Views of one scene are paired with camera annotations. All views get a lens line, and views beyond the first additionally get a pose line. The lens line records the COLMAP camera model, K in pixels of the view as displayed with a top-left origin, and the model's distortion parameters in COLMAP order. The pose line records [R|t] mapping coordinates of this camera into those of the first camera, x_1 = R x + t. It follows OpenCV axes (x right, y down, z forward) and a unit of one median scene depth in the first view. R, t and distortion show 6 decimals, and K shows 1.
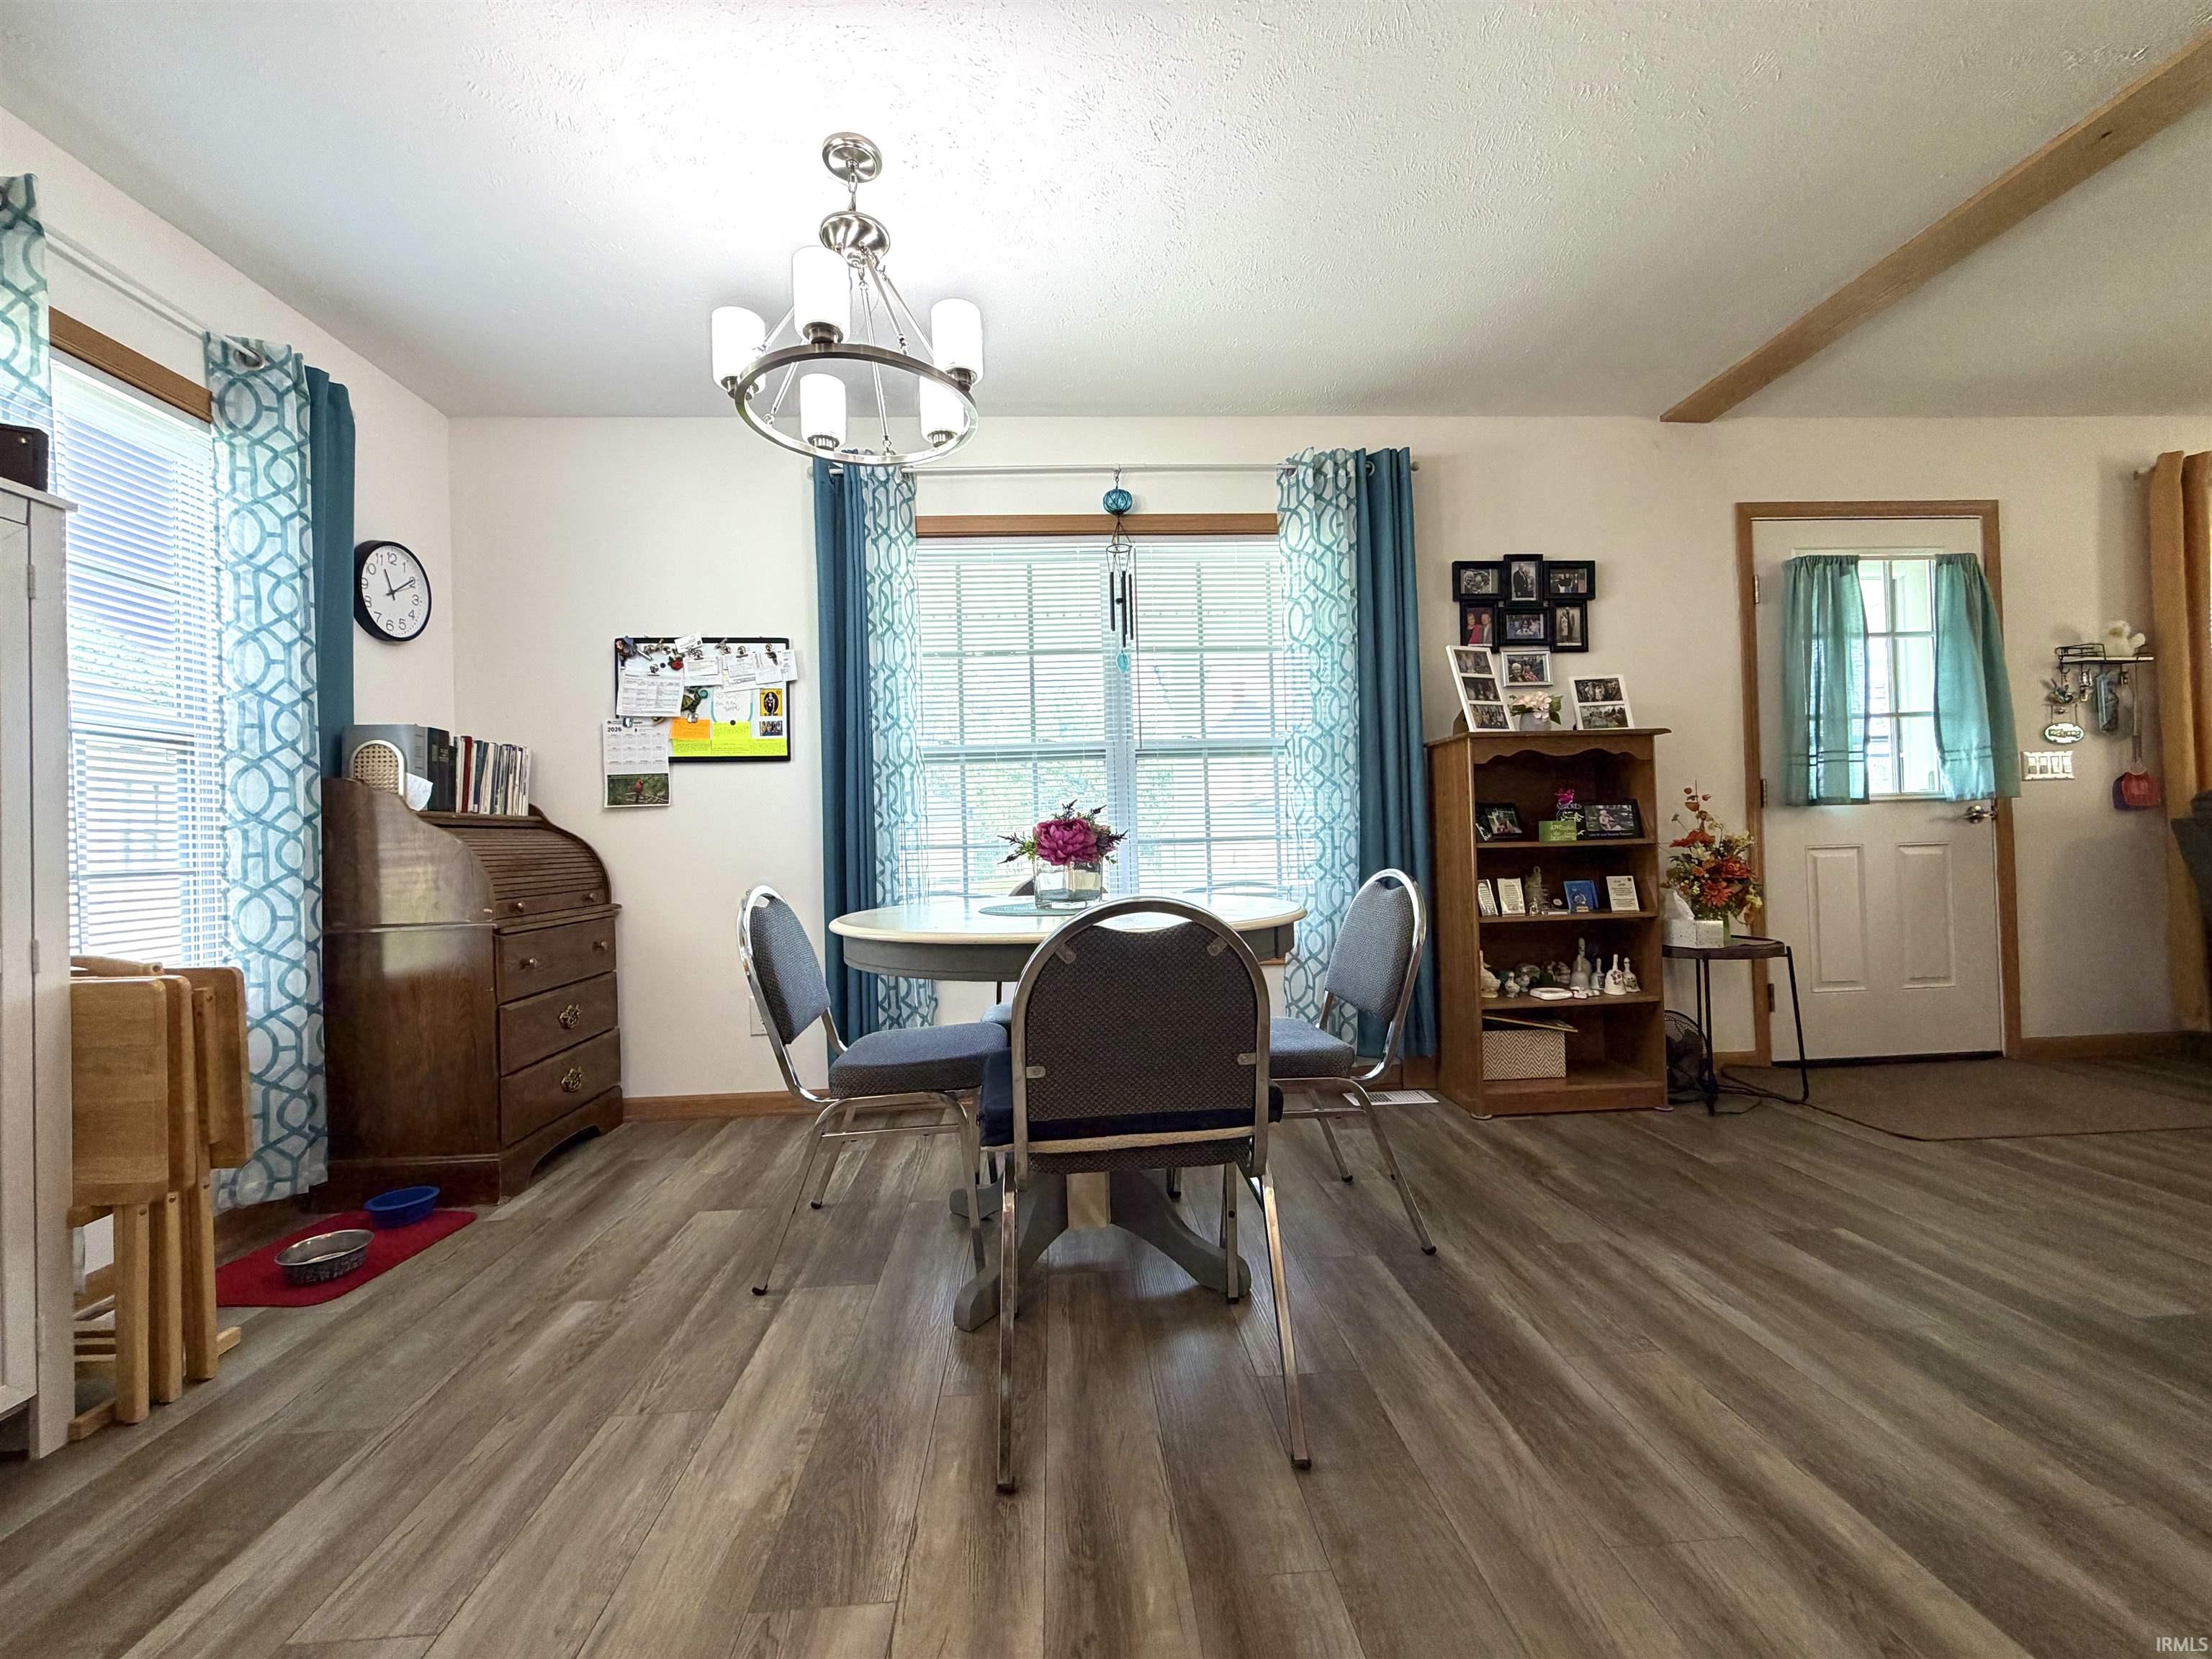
lens RADIAL K [[877.3, 0, 1108.4], [0, 877.3, 825.7], [0, 0, 1]] dist [0.001268, -0.000314]
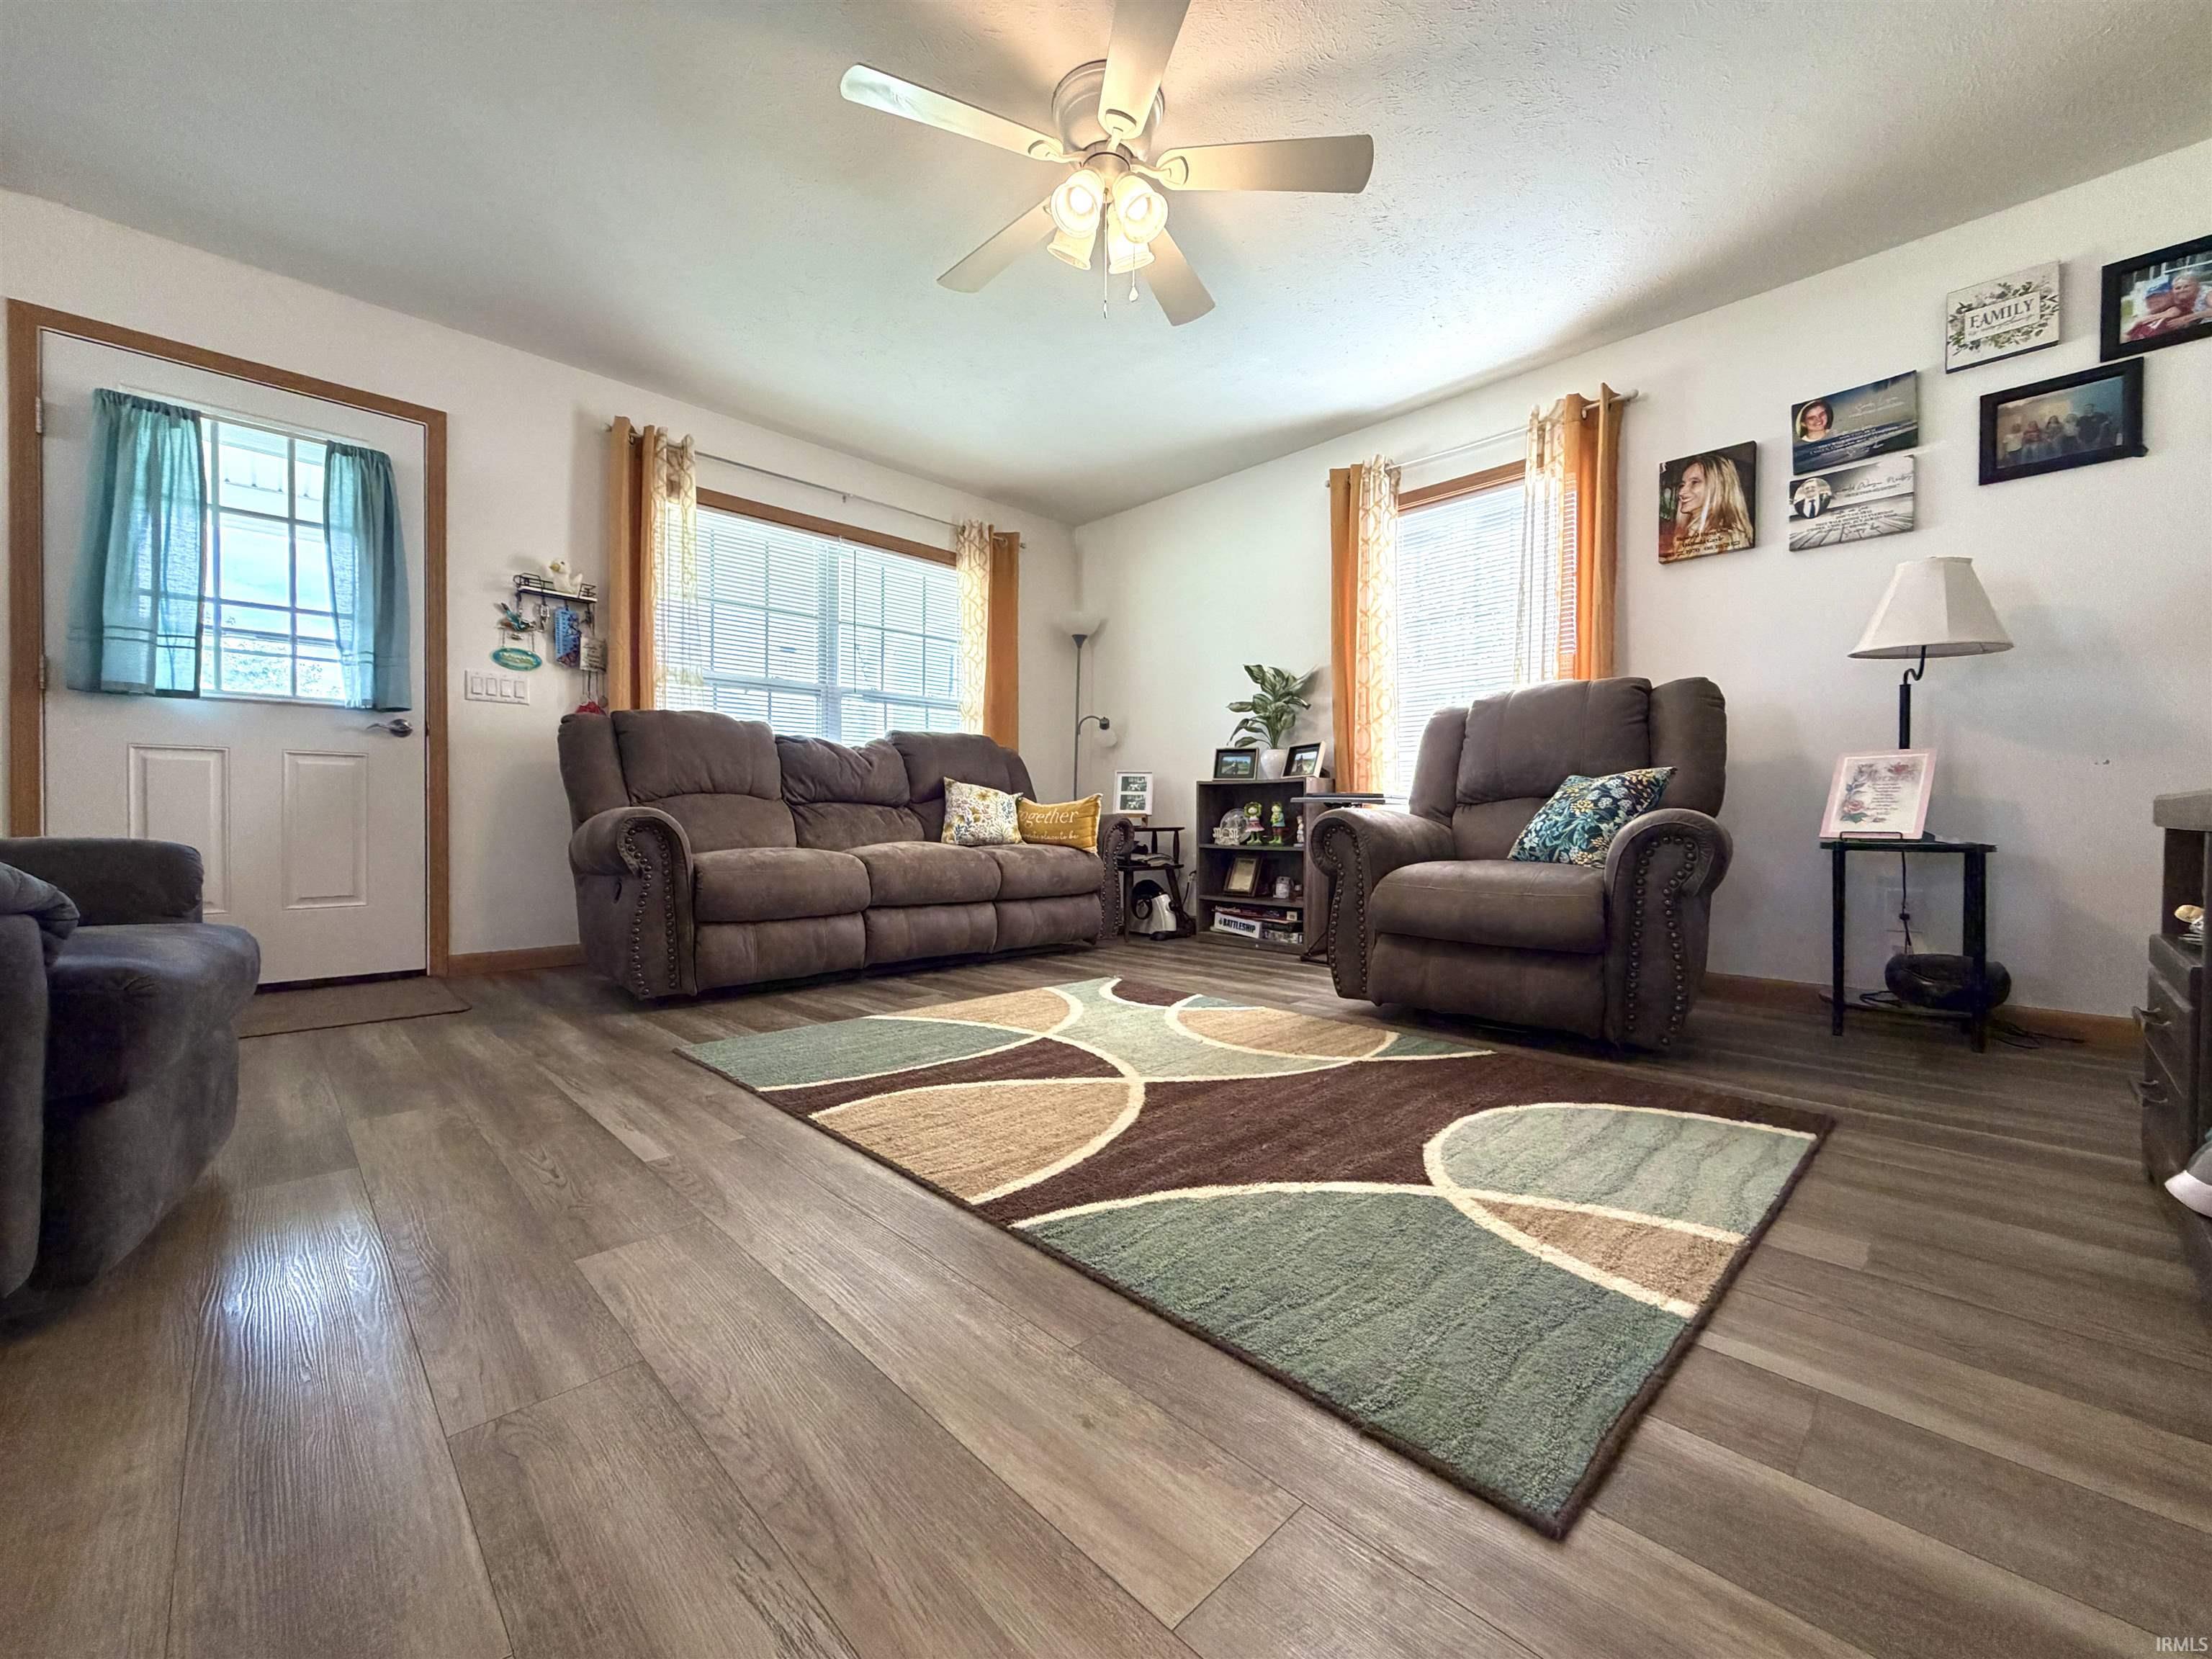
lens RADIAL K [[877.3, 0, 1100.2], [0, 877.3, 820.4], [0, 0, 1]] dist [0.001268, -0.000314]
pose [[0.756445, 0.030134, 0.653363, 1.007712], [-0.038172, 0.999269, -0.001893, 0.065880], [-0.652943, -0.023508, 0.757042, -0.255818]]
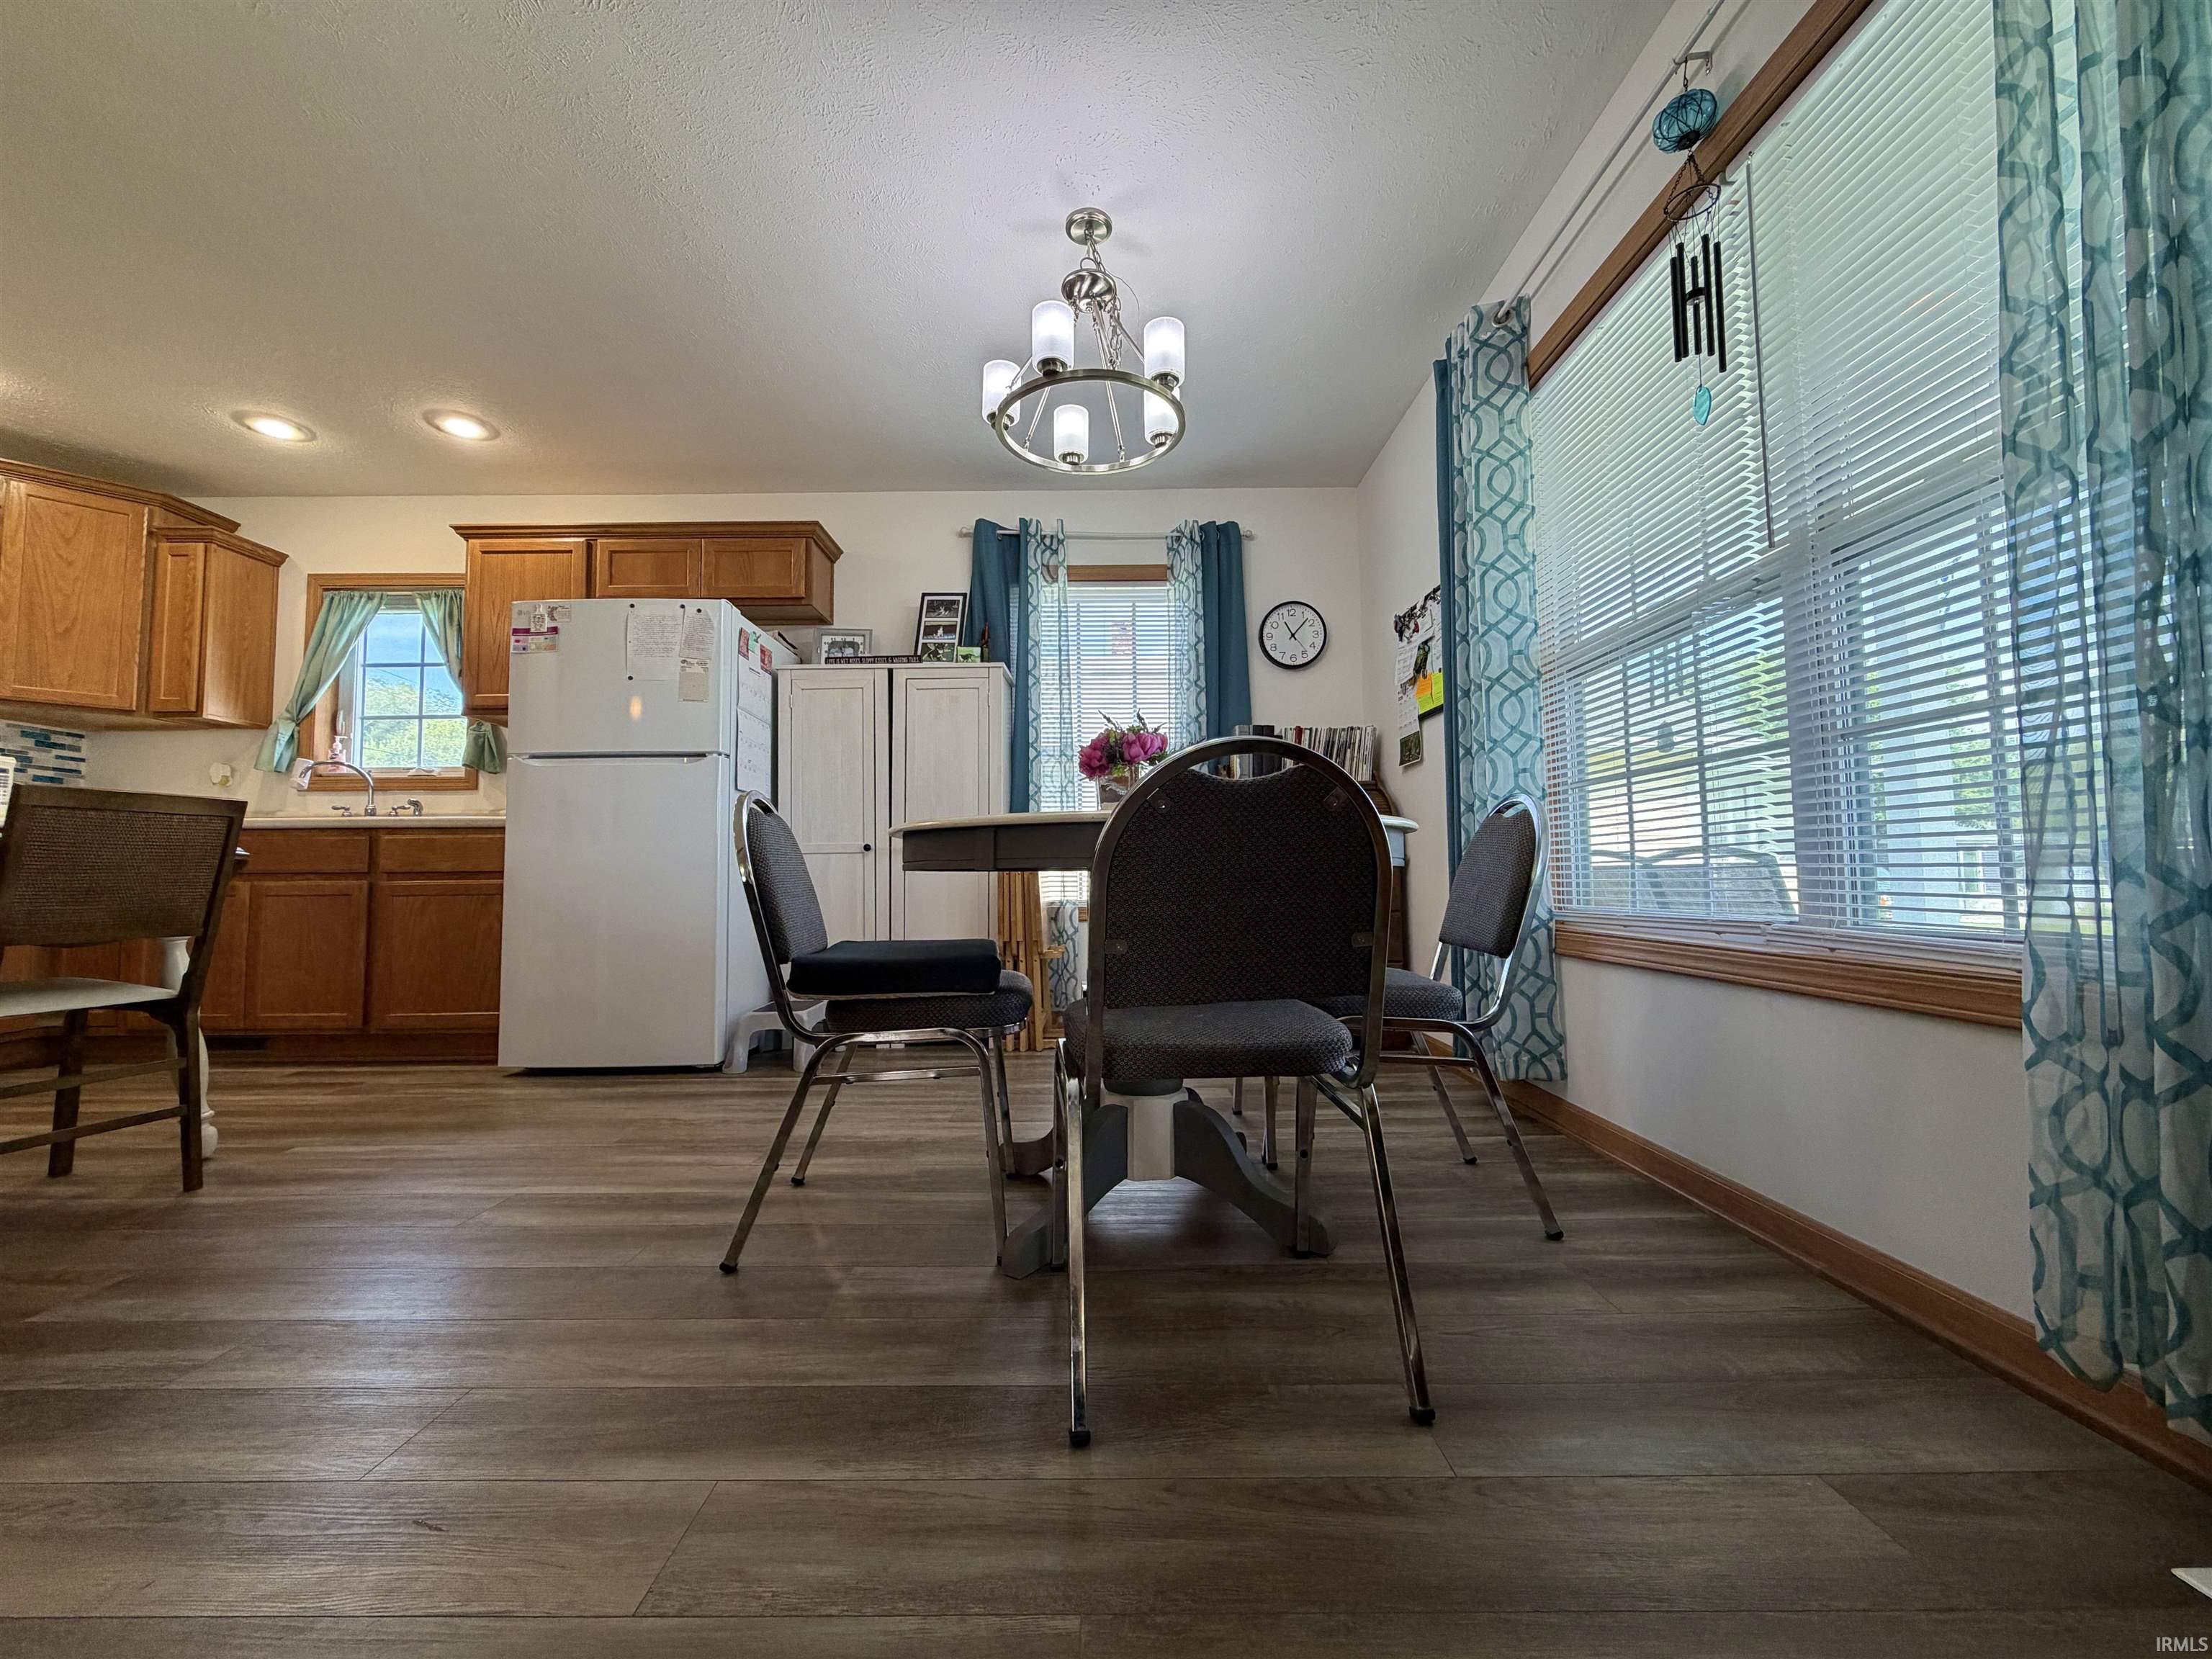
lens RADIAL K [[877.3, 0, 1101.2], [0, 877.3, 826.8], [0, 0, 1]] dist [0.001268, -0.000314]
pose [[-0.057661, -0.029457, -0.997902, 0.570382], [0.026660, 0.999163, -0.031035, 0.078888], [0.997980, -0.028394, -0.056827, 0.658159]]
